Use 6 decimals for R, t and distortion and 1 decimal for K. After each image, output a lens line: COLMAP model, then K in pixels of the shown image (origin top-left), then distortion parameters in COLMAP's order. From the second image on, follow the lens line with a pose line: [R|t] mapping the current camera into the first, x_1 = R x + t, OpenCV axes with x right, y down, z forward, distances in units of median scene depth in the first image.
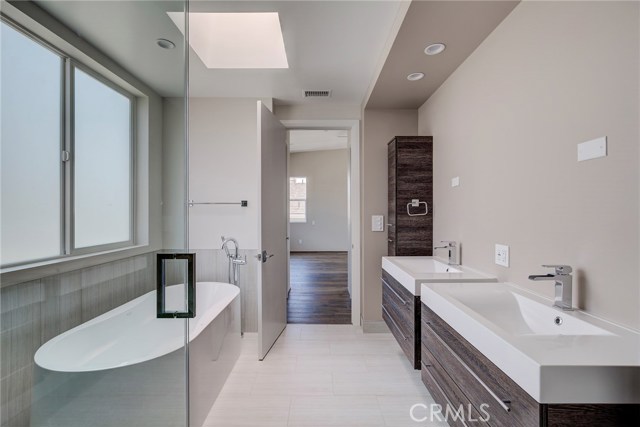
lens RADIAL K [[299.6, 0, 319.7], [0, 299.6, 213.6], [0, 0, 1]] dist [-0.004929, 0.001408]
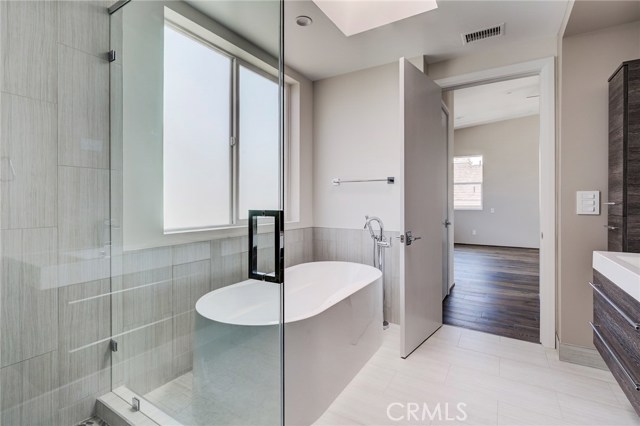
lens RADIAL K [[299.6, 0, 319.7], [0, 299.6, 207.8], [0, 0, 1]] dist [-0.004929, 0.001408]
pose [[0.838011, 0.001855, -0.545650, 0.063242], [-0.001190, 0.999998, 0.001572, 0.049467], [0.545652, -0.000668, 0.838012, 0.130251]]
